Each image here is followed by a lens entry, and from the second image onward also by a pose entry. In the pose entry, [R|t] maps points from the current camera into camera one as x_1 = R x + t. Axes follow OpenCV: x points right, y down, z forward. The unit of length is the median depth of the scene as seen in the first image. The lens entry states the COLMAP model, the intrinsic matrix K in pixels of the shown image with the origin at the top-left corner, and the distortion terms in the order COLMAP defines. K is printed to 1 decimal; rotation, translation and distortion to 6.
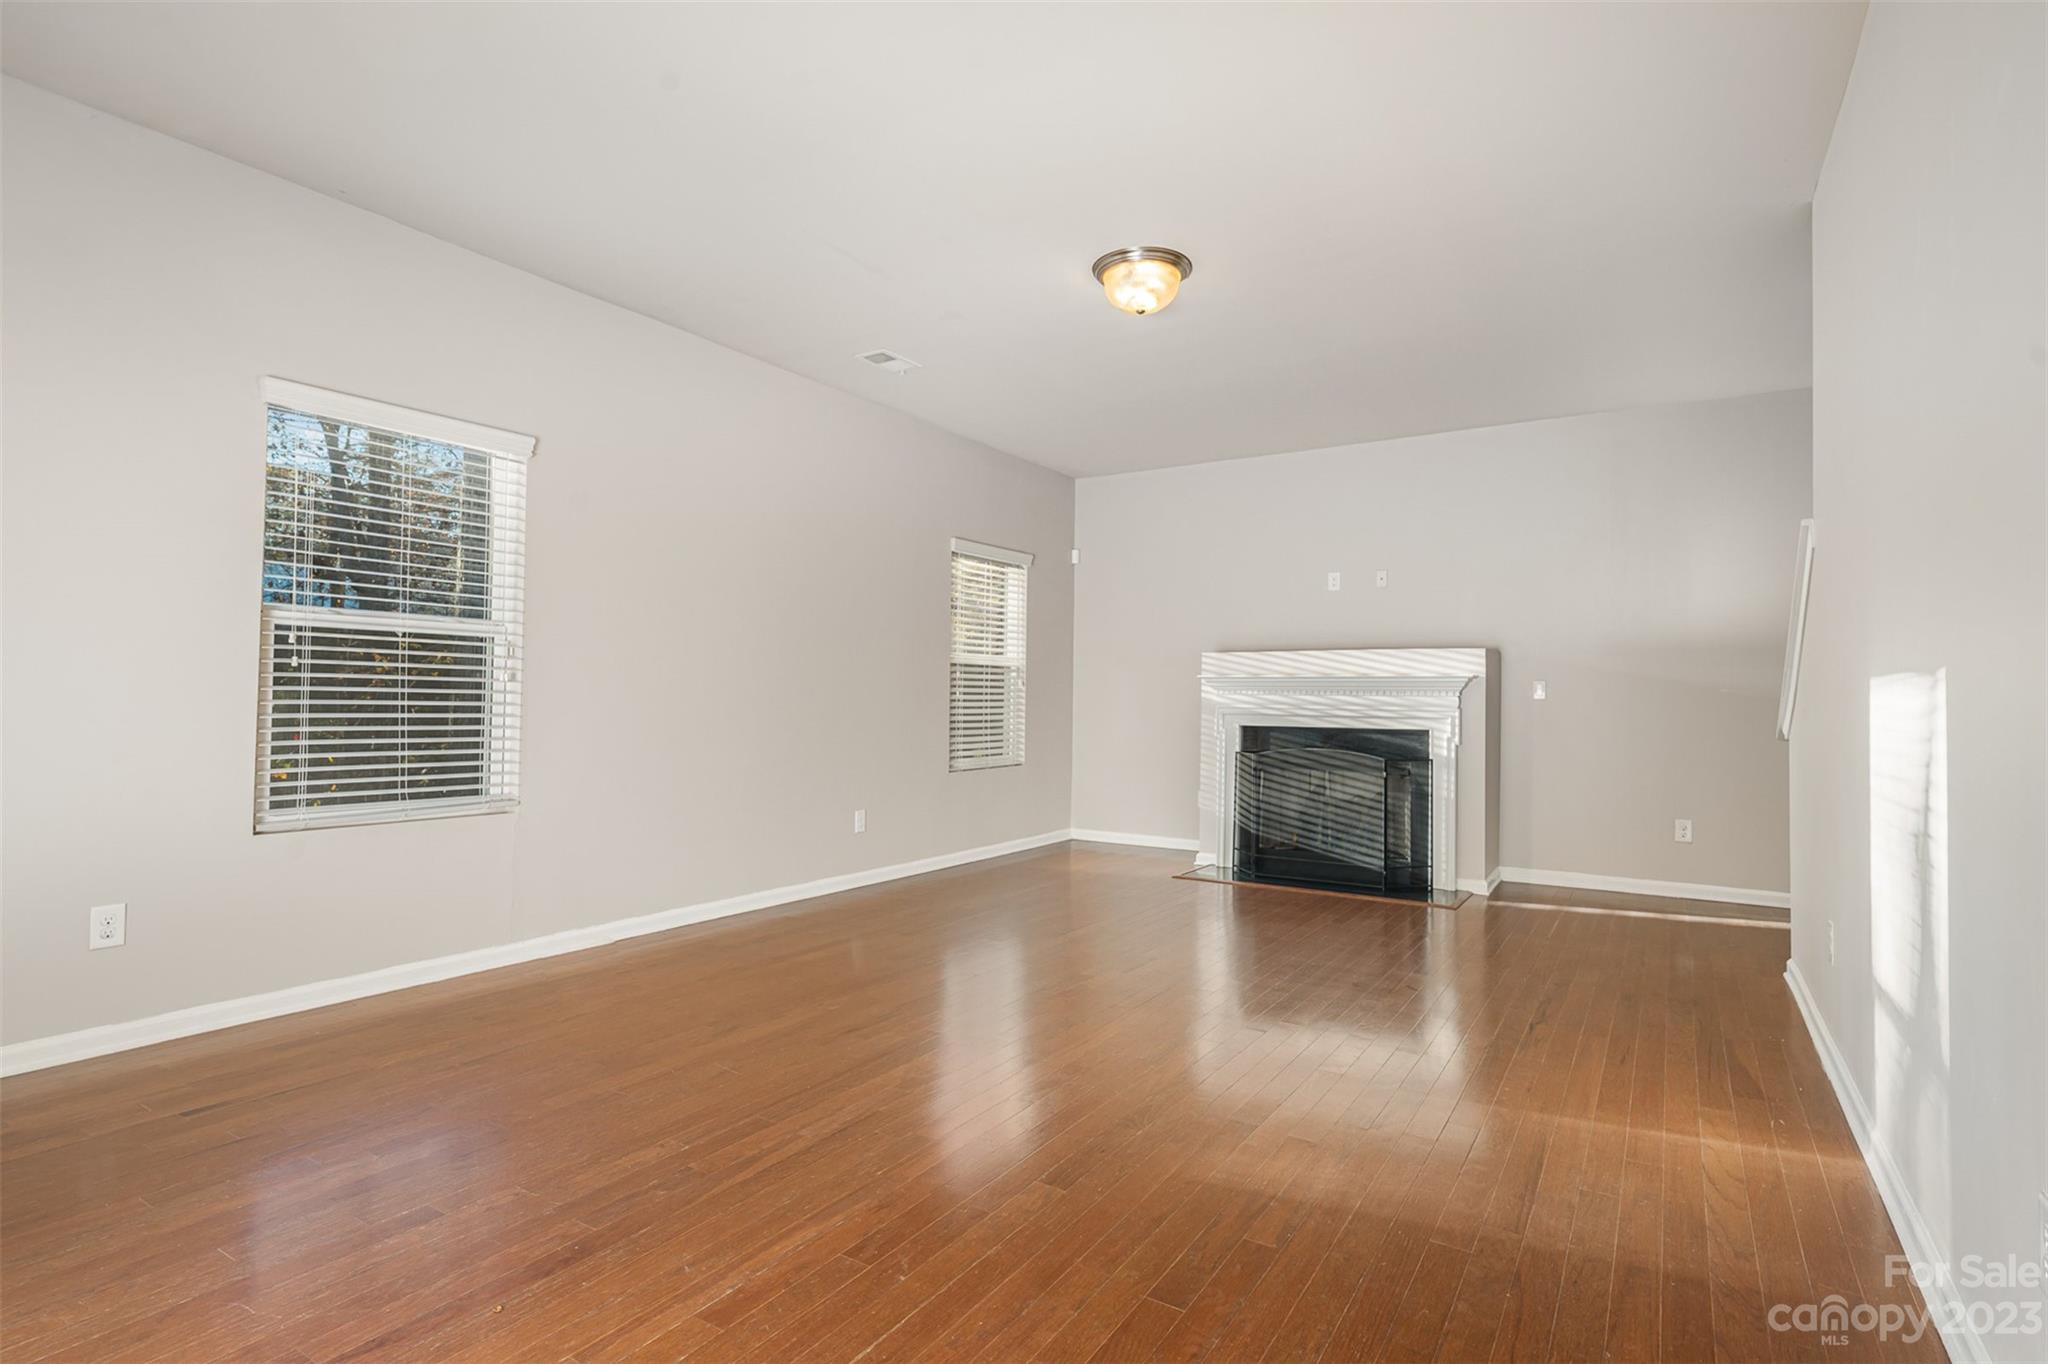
lens RADIAL K [[1006.9, 0, 1026.5], [0, 1006.9, 693.6], [0, 0, 1]] dist [0.000325, -0.000260]
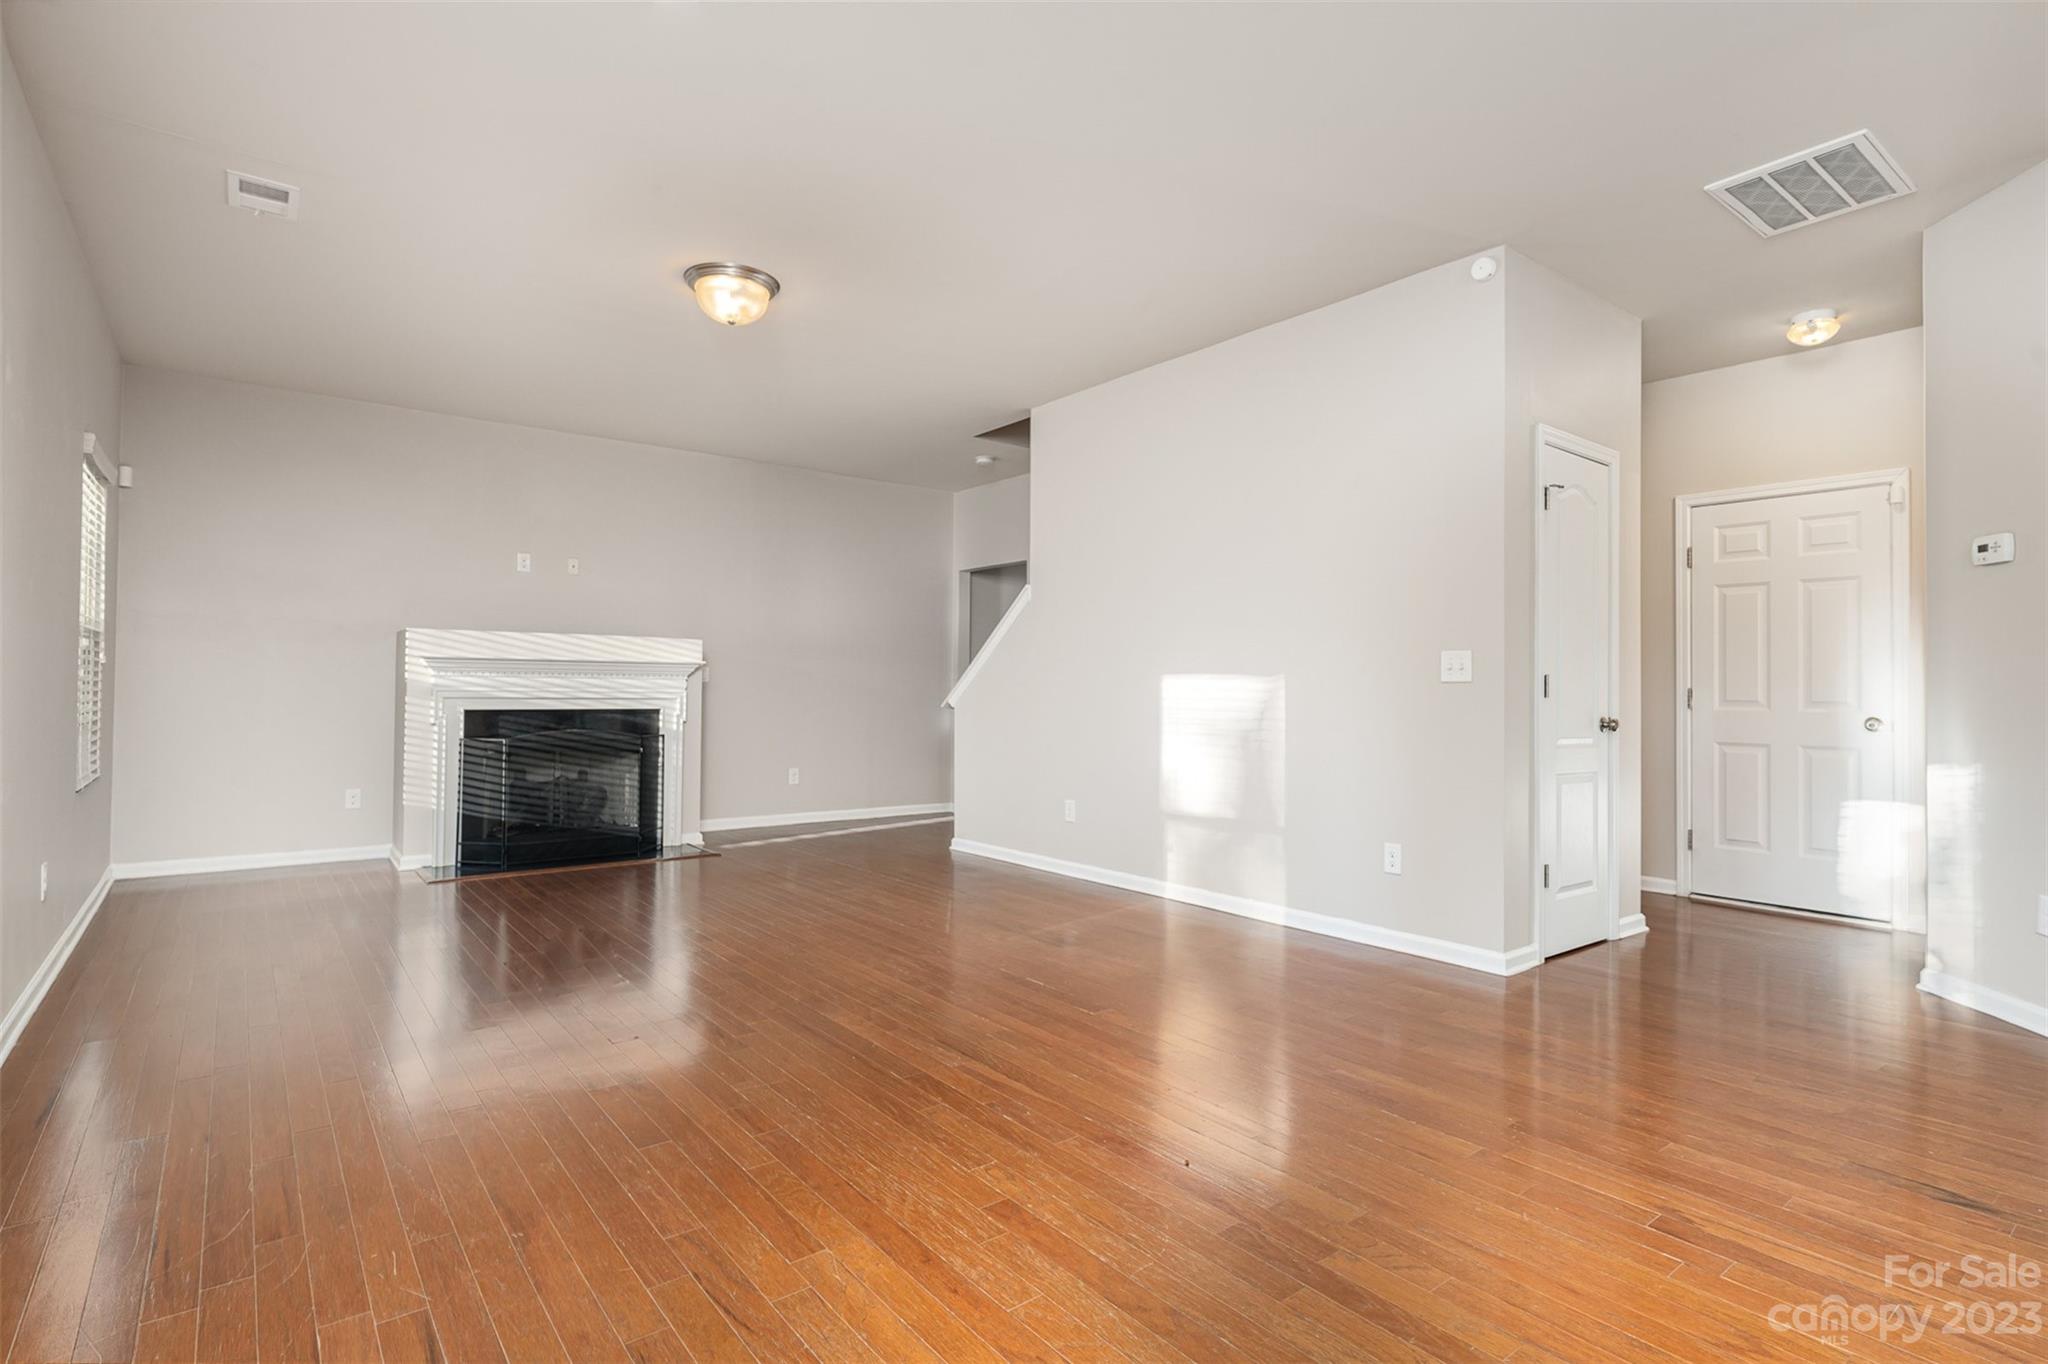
lens RADIAL K [[1006.9, 0, 1026.5], [0, 1006.9, 693.6], [0, 0, 1]] dist [0.000325, -0.000260]
pose [[0.323753, -0.010815, 0.946080, -0.551429], [-0.012839, 0.999792, 0.015823, -0.004303], [-0.946054, -0.017269, 0.323547, 0.236921]]
